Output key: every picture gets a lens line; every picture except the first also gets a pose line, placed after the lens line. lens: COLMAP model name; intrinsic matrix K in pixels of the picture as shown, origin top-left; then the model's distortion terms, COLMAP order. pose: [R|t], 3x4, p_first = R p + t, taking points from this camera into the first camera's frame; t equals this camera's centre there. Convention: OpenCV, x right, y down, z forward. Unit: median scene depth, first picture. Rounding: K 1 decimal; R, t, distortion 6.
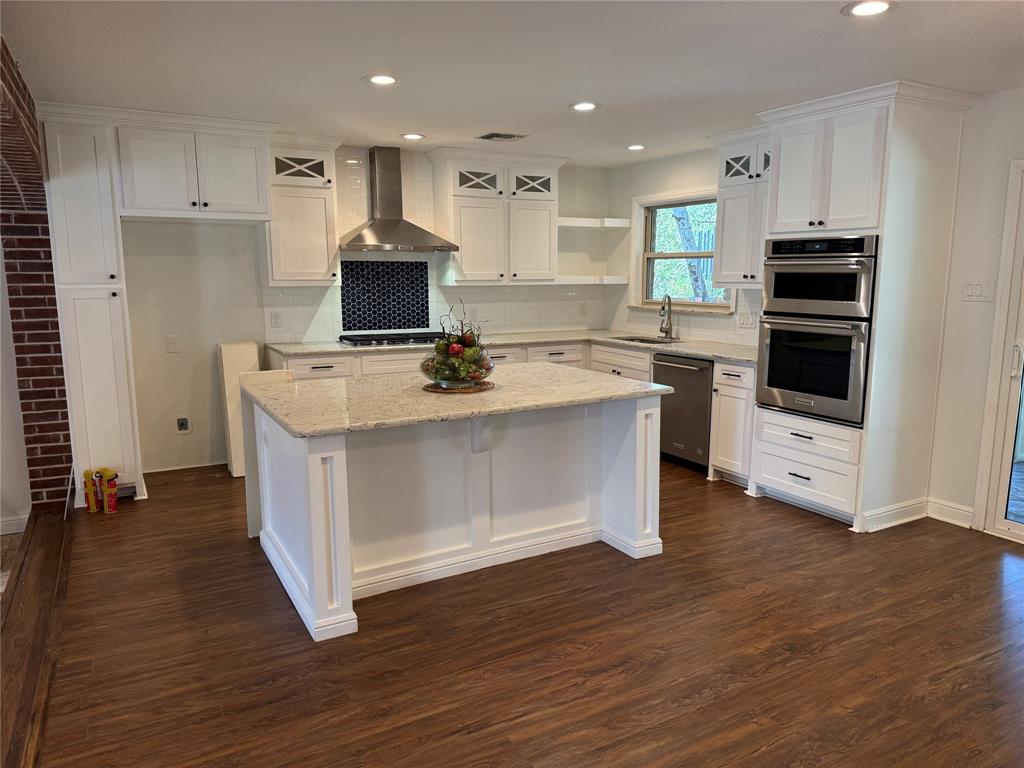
lens RADIAL K [[714.8, 0, 519.4], [0, 714.8, 389.7], [0, 0, 1]] dist [0.113245, -0.165673]
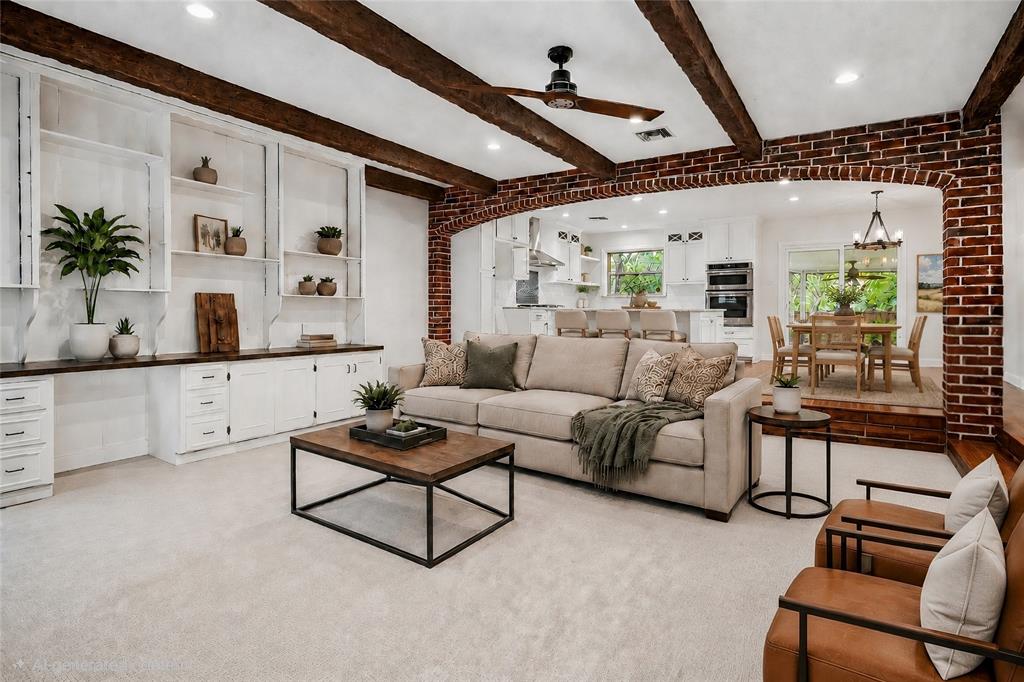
lens RADIAL K [[576.1, 0, 498.2], [0, 576.1, 315.0], [0, 0, 1]] dist [0.000597, -0.002201]
pose [[0.873316, -0.003055, 0.487145, -1.318229], [0.079573, 0.987445, -0.136460, 0.205495], [-0.480612, 0.157936, 0.862594, -0.441831]]
